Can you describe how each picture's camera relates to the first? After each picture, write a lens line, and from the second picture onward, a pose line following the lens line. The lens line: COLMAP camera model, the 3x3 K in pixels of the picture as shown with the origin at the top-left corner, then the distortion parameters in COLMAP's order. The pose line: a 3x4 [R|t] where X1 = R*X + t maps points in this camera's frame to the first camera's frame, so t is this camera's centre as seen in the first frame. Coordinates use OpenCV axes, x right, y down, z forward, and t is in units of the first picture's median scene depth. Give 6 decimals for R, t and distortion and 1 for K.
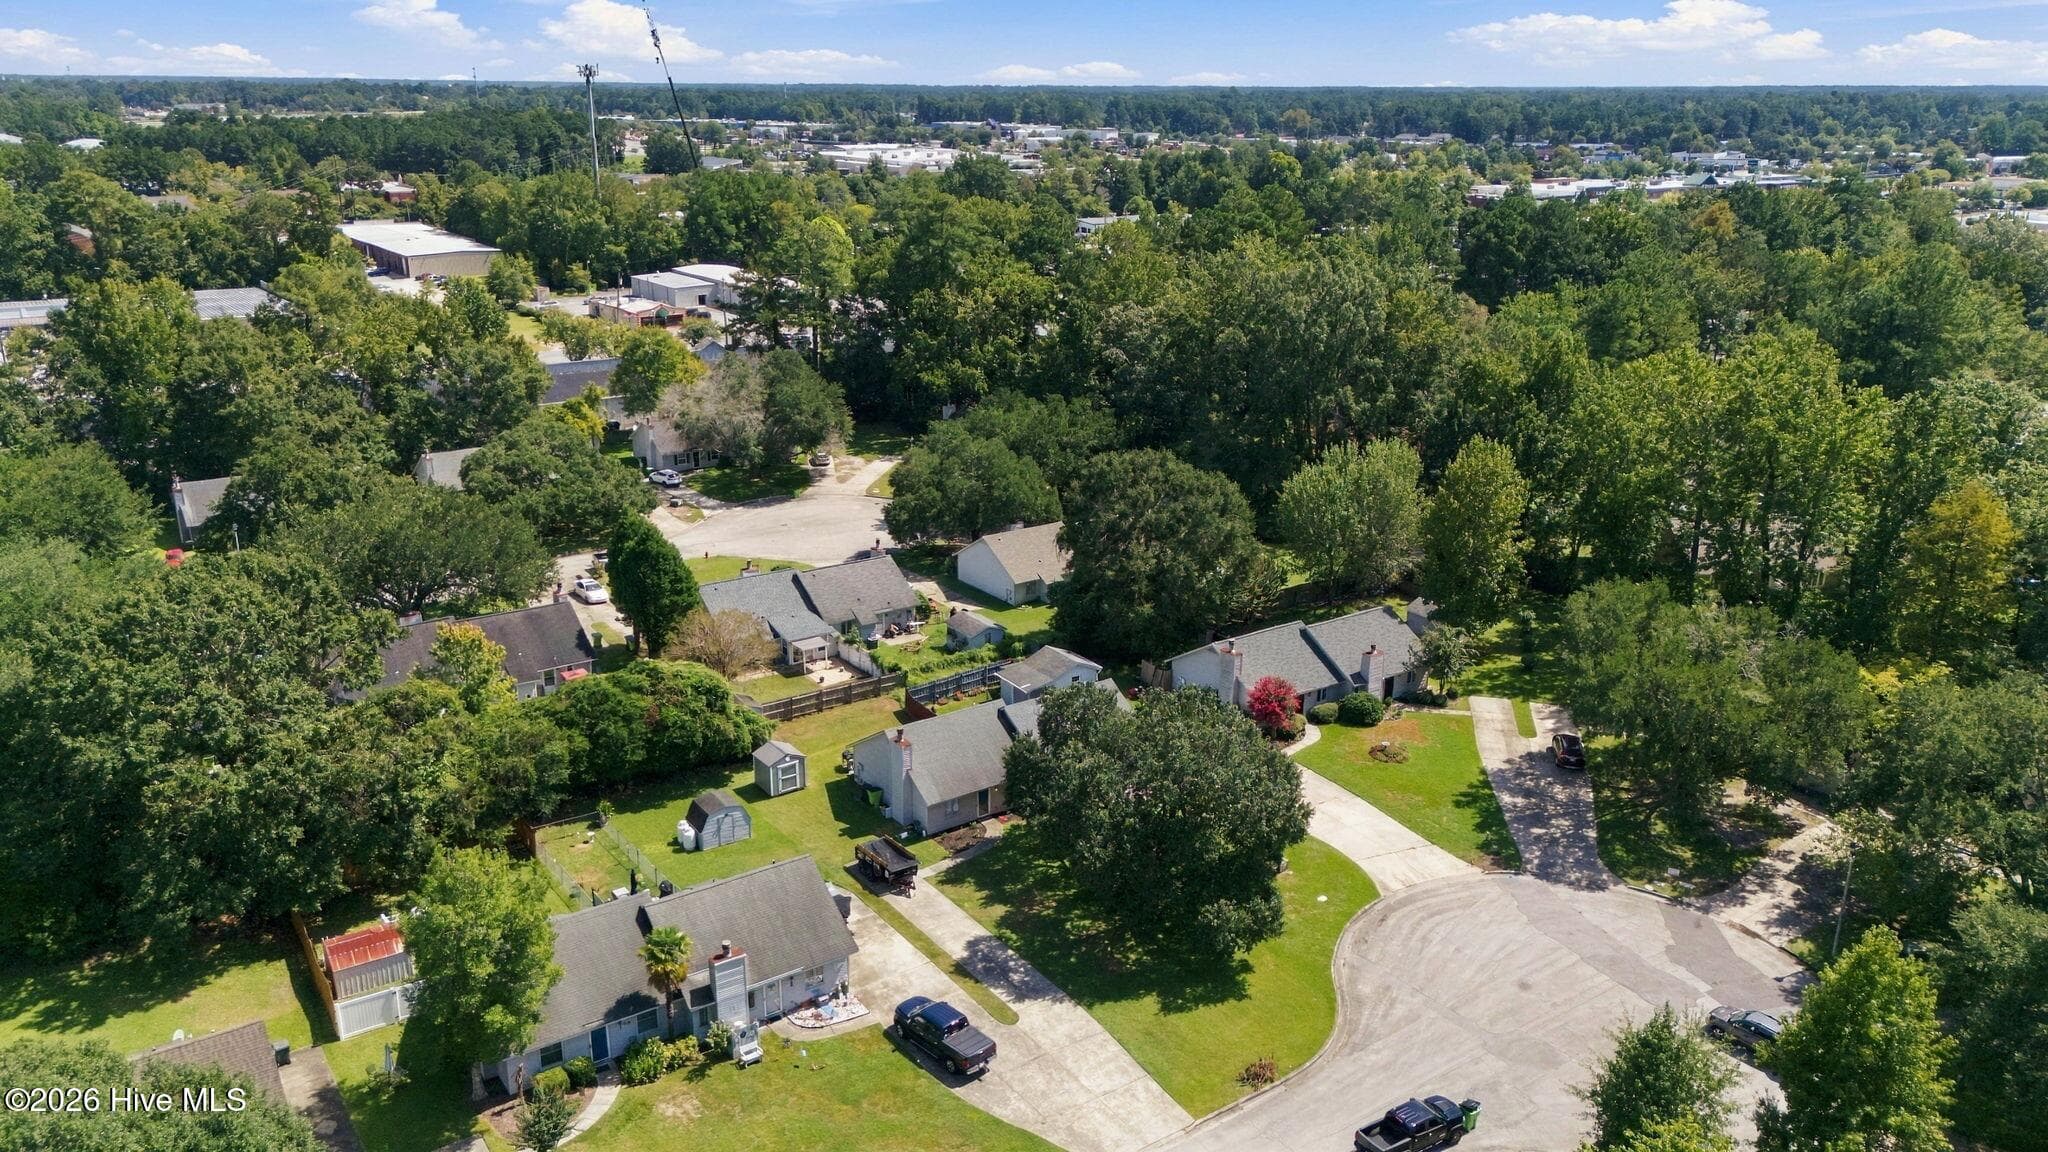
lens RADIAL K [[1503.4, 0, 1020.8], [0, 1503.4, 570.0], [0, 0, 1]] dist [0.053158, -0.009606]
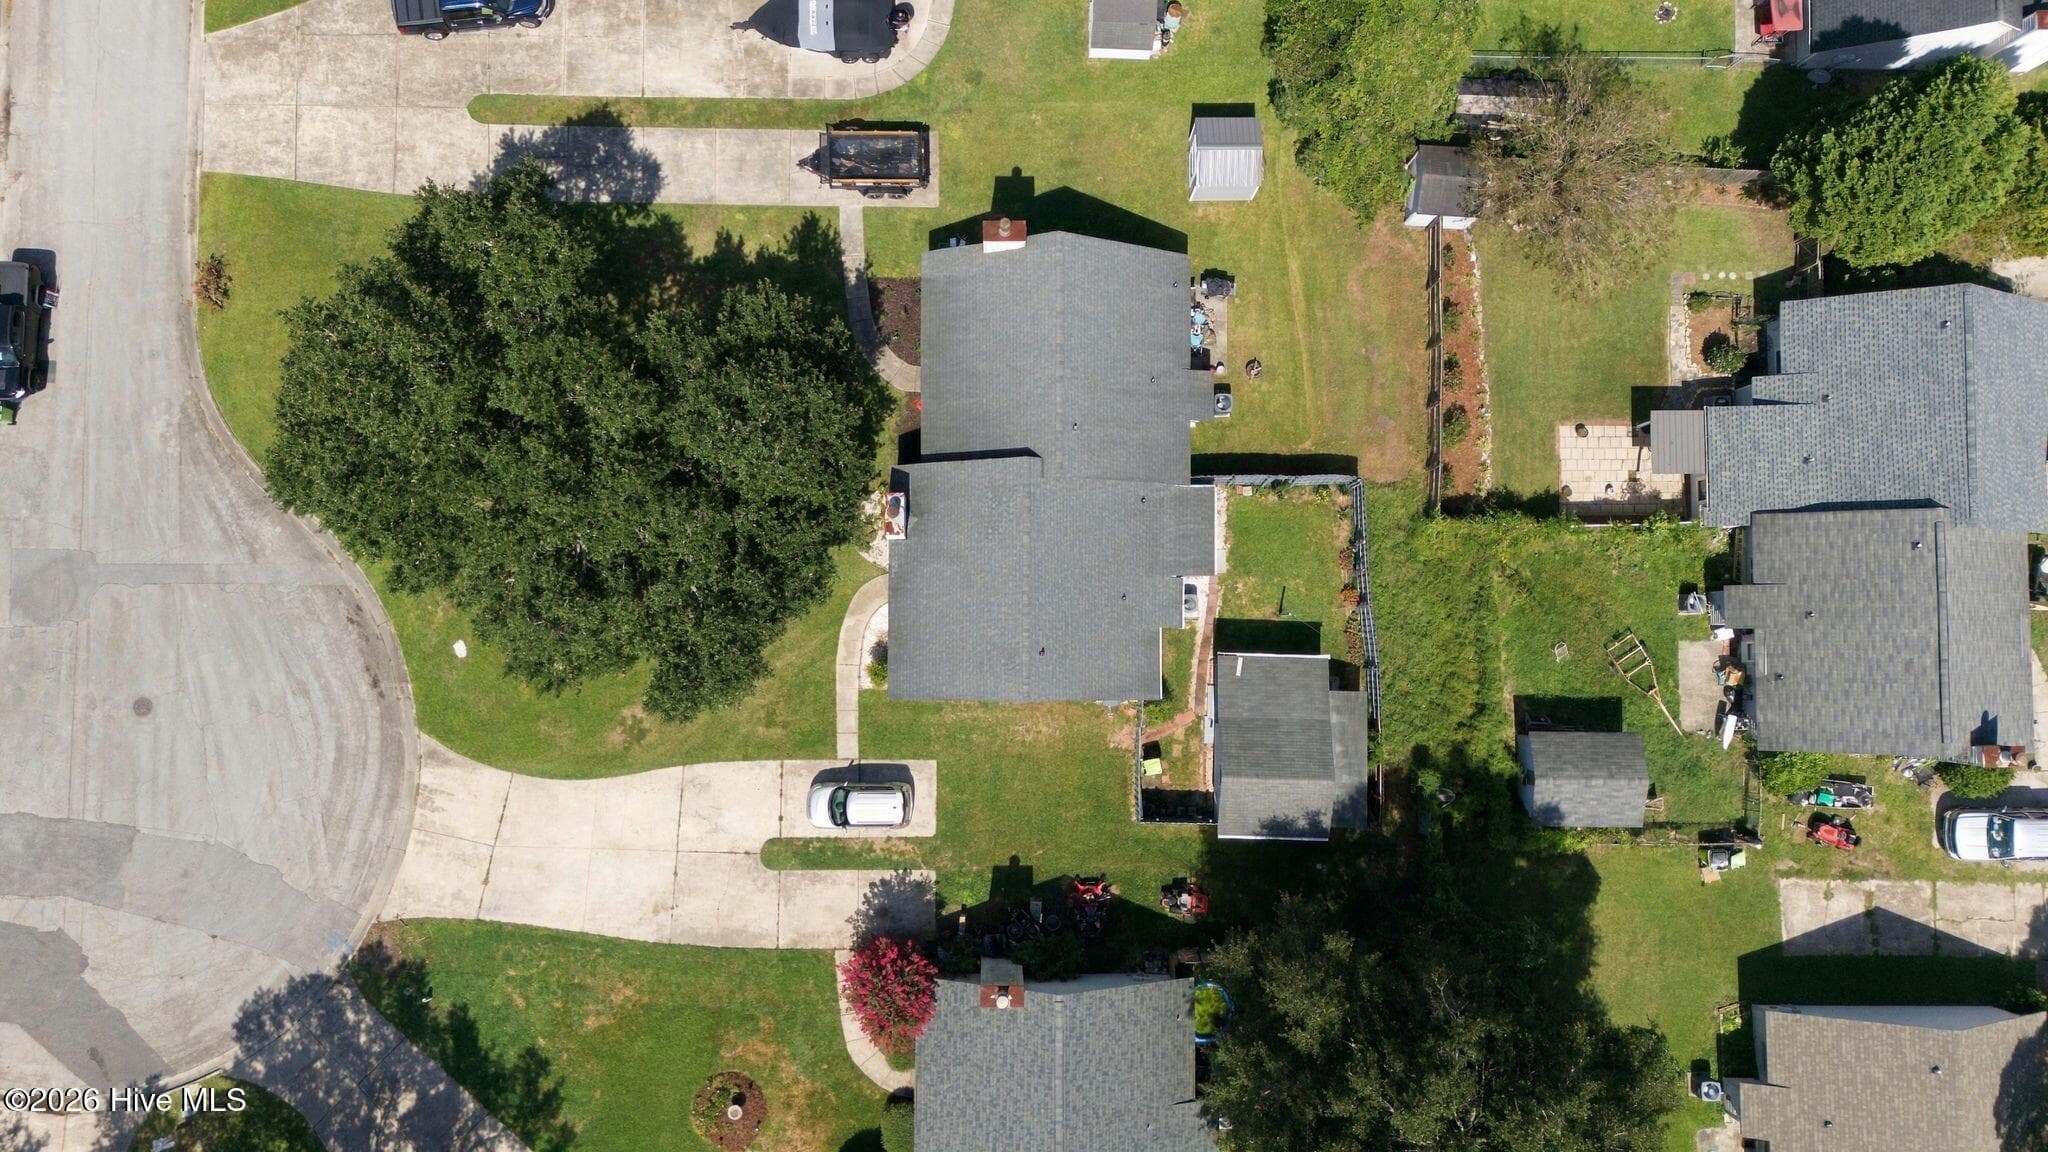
lens RADIAL K [[1503.4, 0, 1010.8], [0, 1503.4, 569.4], [0, 0, 1]] dist [0.053158, -0.009606]
pose [[-0.578365, 0.813461, -0.061440, 0.065846], [-0.274646, -0.123246, 0.953614, -0.489184], [0.768156, 0.568411, 0.294695, 0.940469]]
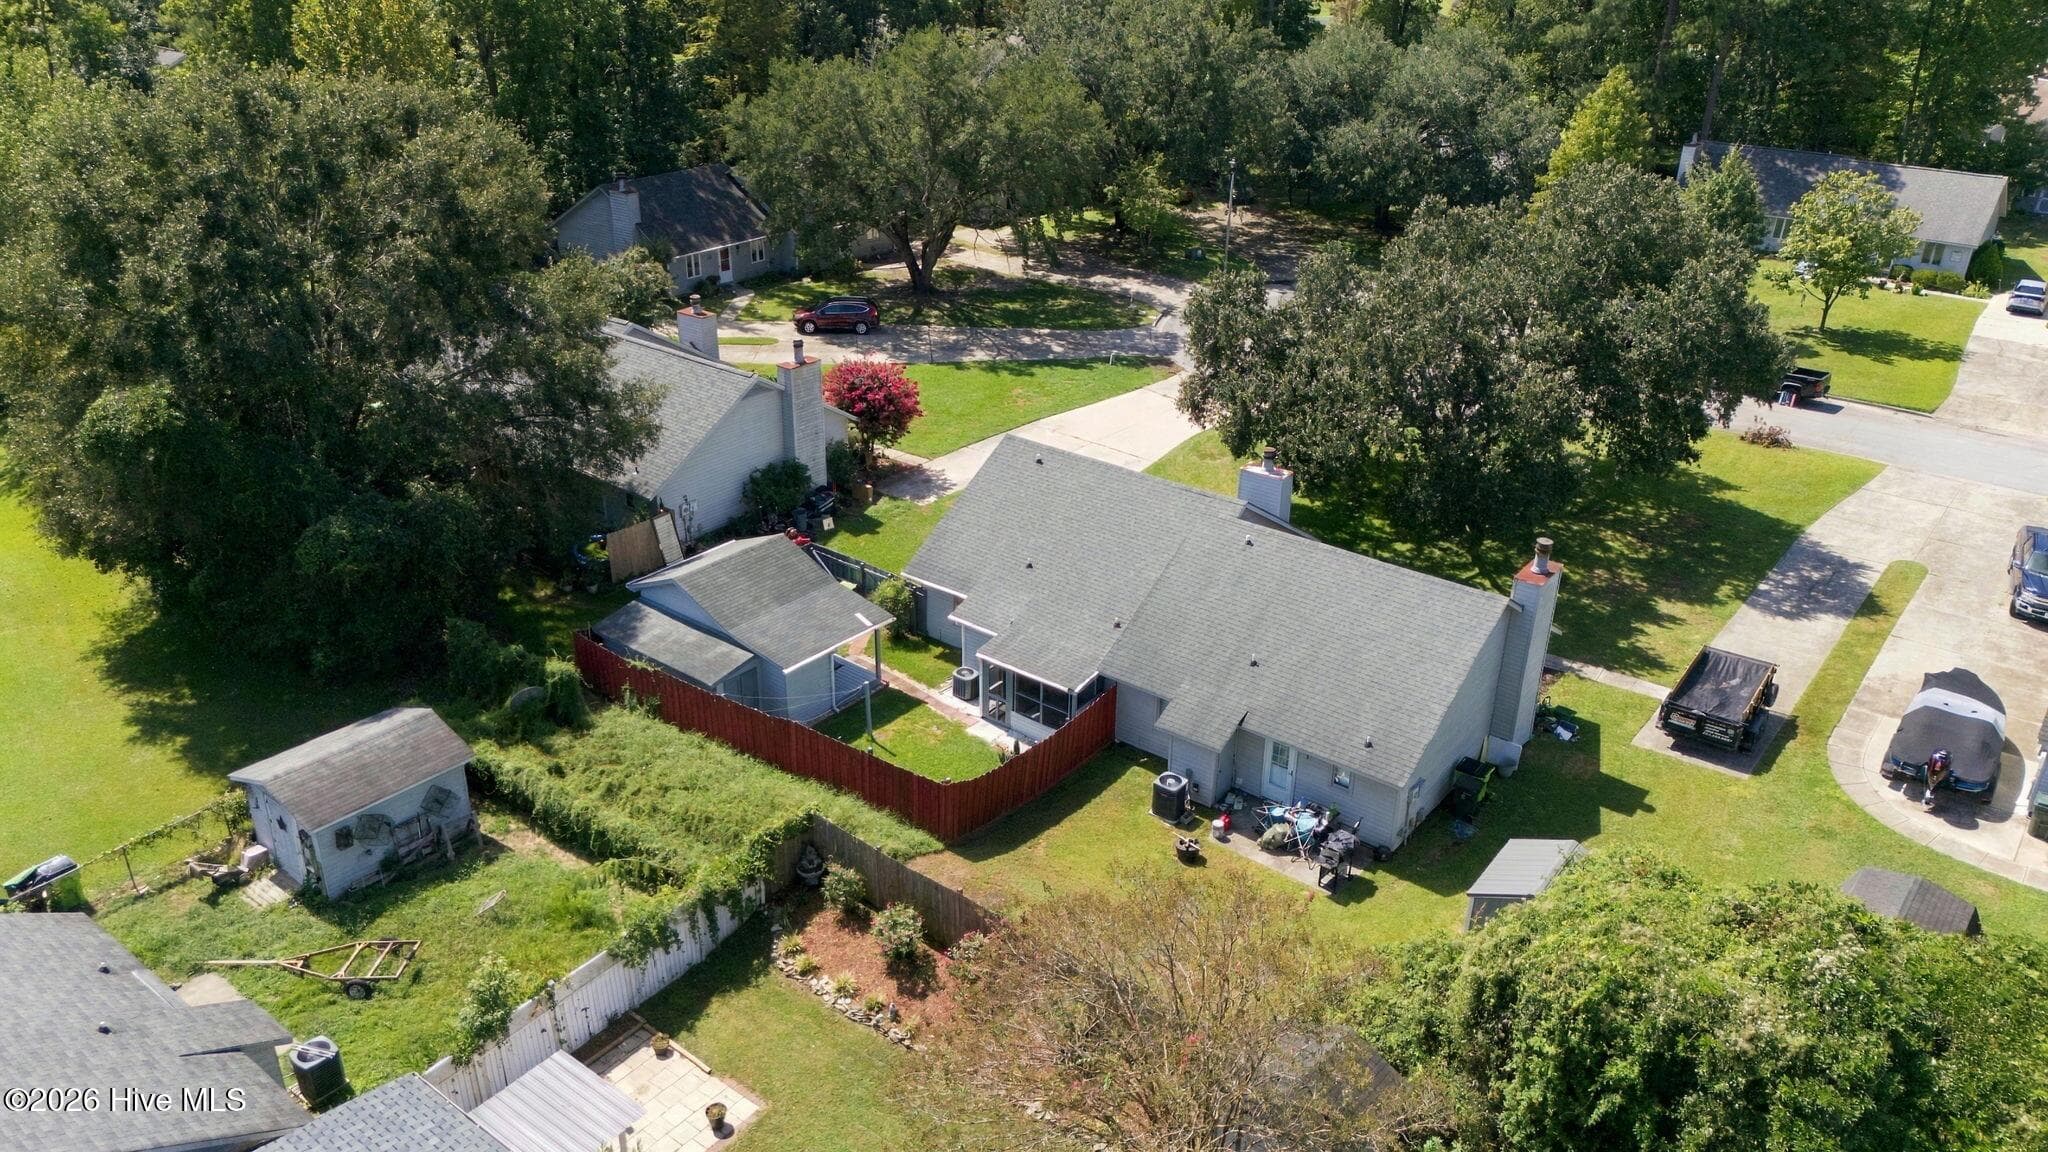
lens RADIAL K [[1503.4, 0, 1027.0], [0, 1503.4, 587.6], [0, 0, 1]] dist [0.053158, -0.009606]
pose [[-0.293844, -0.430077, 0.853633, -0.423254], [0.275623, 0.817002, 0.506498, -0.145041], [-0.915253, 0.384112, -0.121532, 1.237475]]
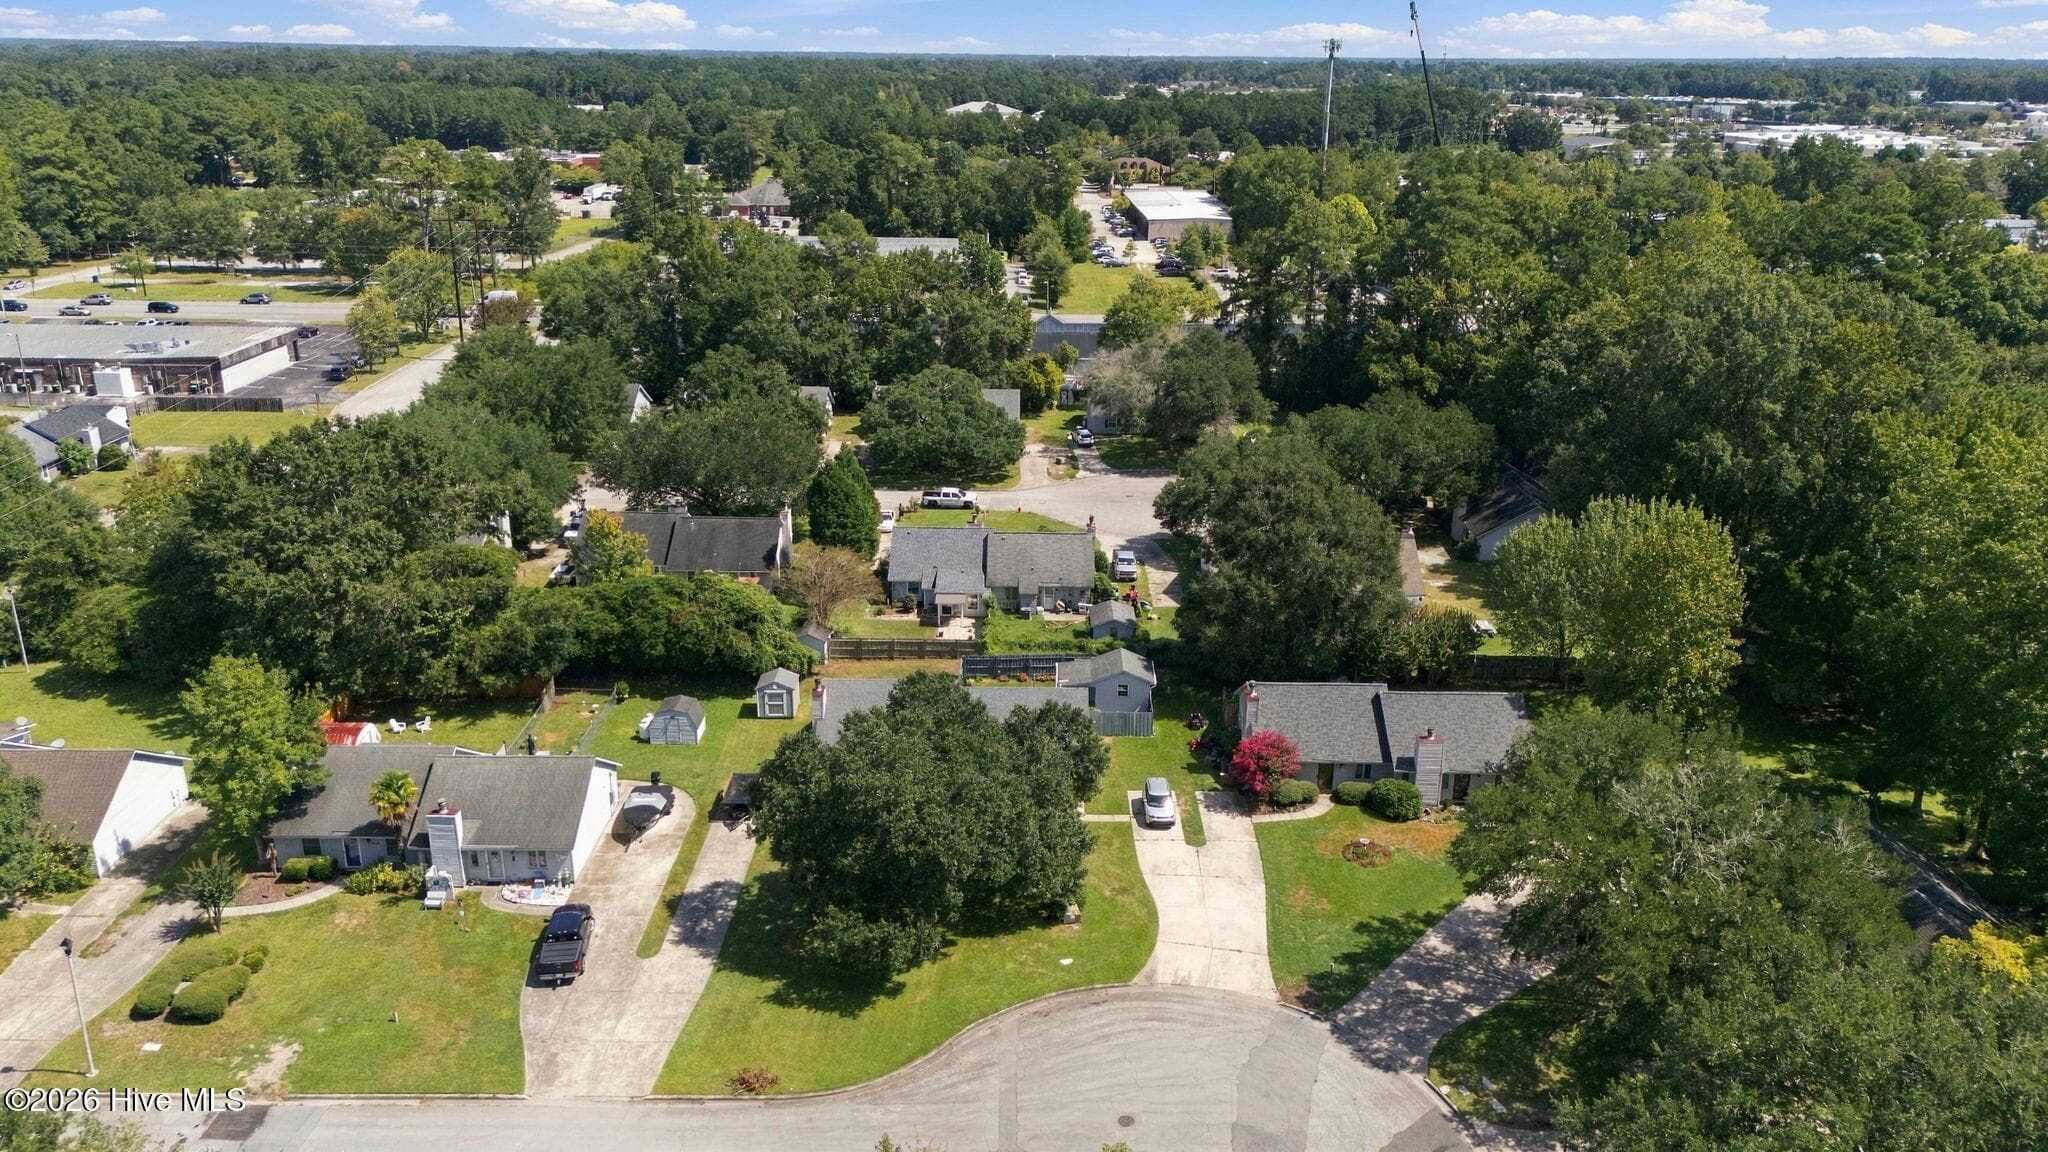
lens RADIAL K [[1503.4, 0, 1029.7], [0, 1503.4, 581.9], [0, 0, 1]] dist [0.053158, -0.009606]
pose [[0.819971, 0.192967, -0.538898, 0.602631], [-0.182136, 0.980488, 0.073958, -0.064065], [0.542654, 0.037510, 0.839118, 0.221692]]
